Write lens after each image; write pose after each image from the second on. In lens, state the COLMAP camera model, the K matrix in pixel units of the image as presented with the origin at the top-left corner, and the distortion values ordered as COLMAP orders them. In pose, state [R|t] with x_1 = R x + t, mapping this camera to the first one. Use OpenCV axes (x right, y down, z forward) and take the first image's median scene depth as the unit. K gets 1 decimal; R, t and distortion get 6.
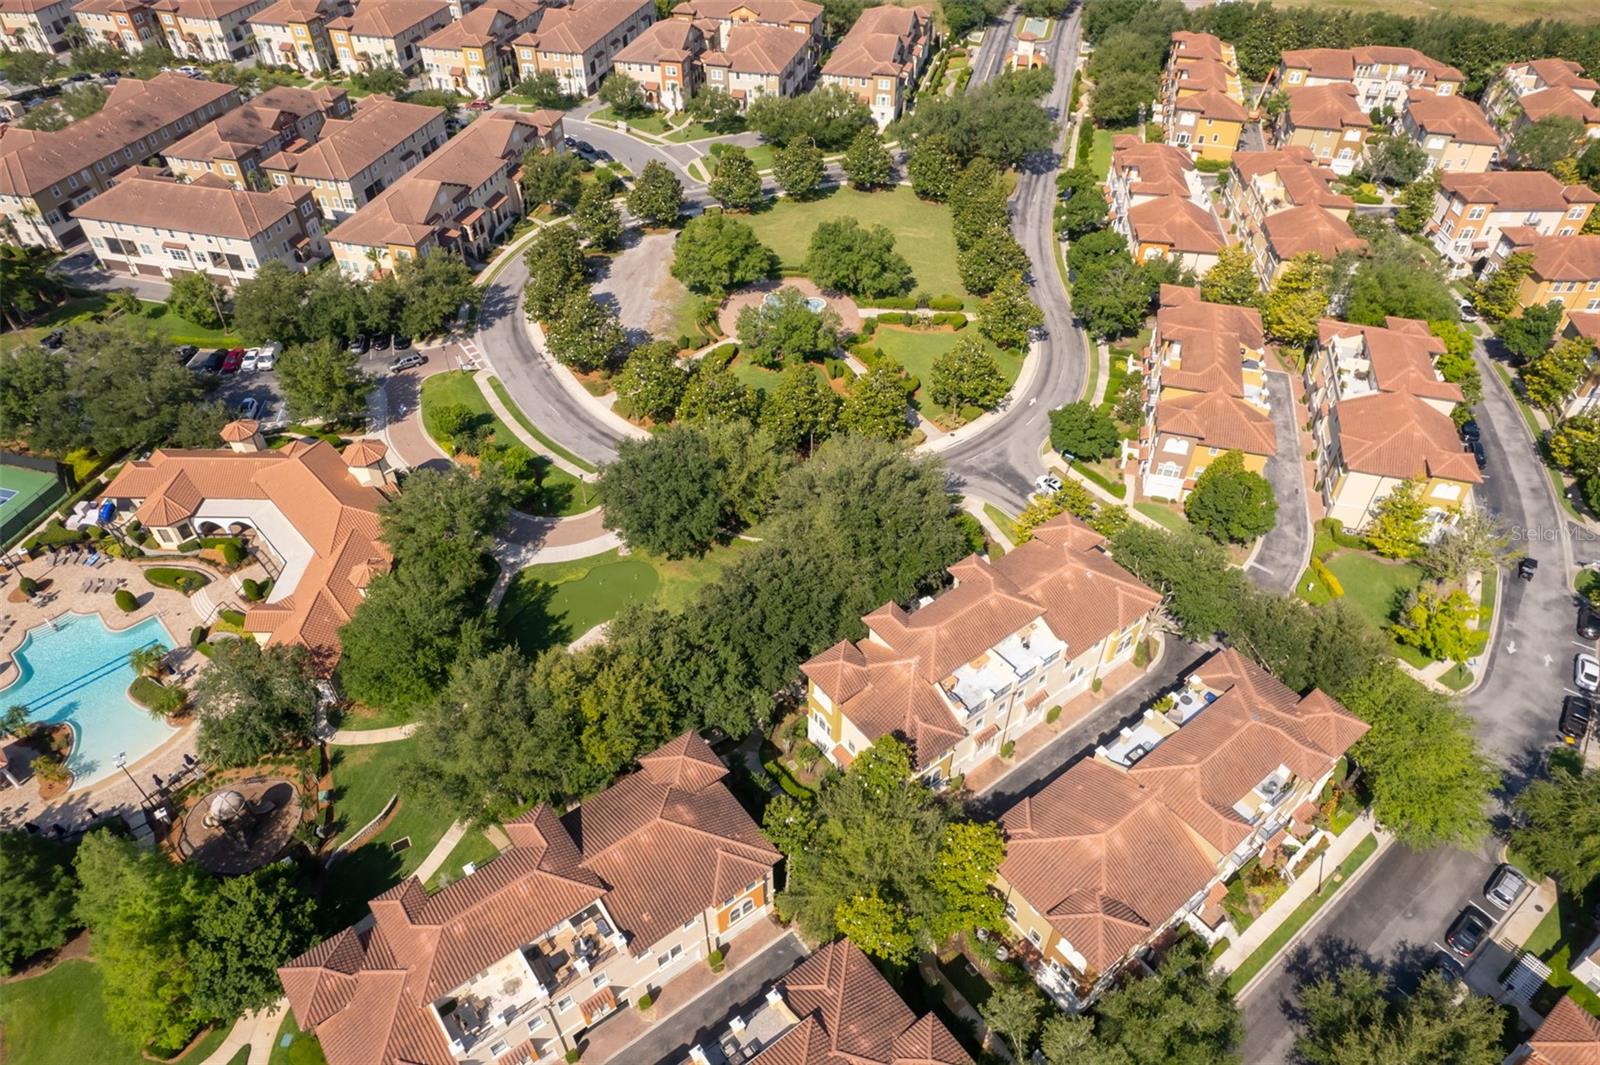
lens RADIAL K [[1044.2, 0, 796.5], [0, 1044.2, 501.1], [0, 0, 1]] dist [-0.083820, 0.081520]
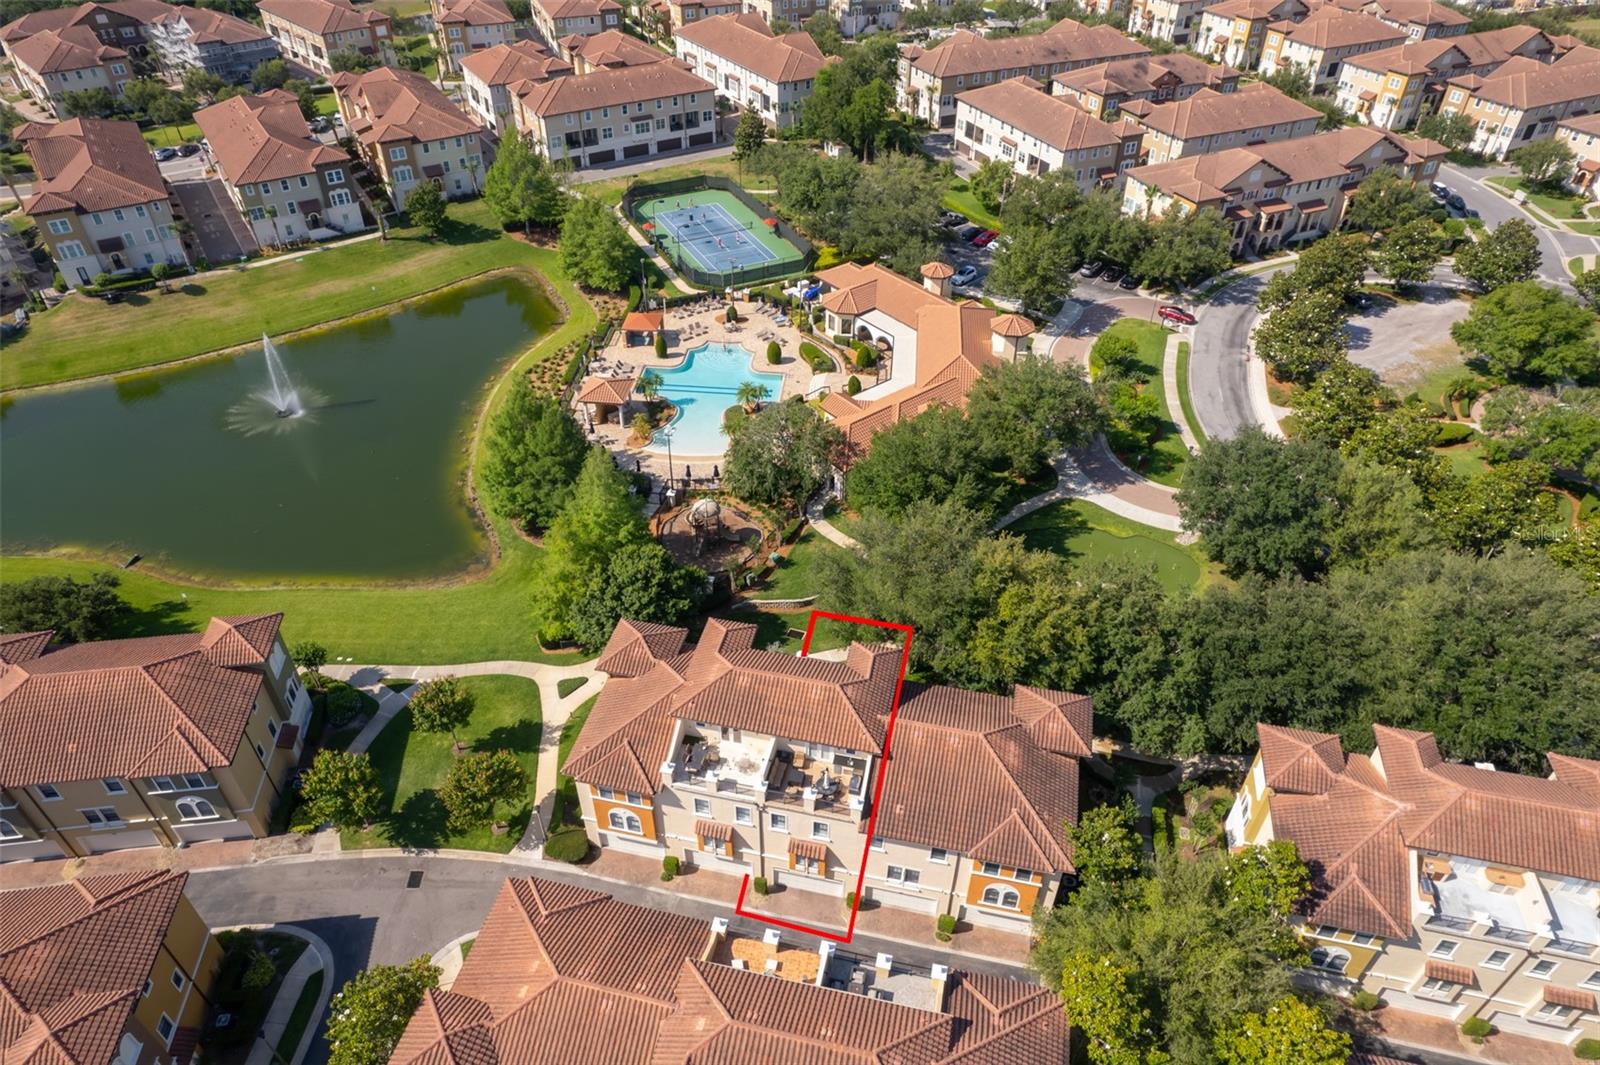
lens RADIAL K [[1044.2, 0, 796.5], [0, 1044.2, 501.1], [0, 0, 1]] dist [-0.083820, 0.081520]
pose [[0.645408, 0.477908, -0.595863, 0.117440], [-0.512302, 0.849453, 0.126398, 0.073717], [0.566564, 0.223684, 0.793077, 0.129151]]
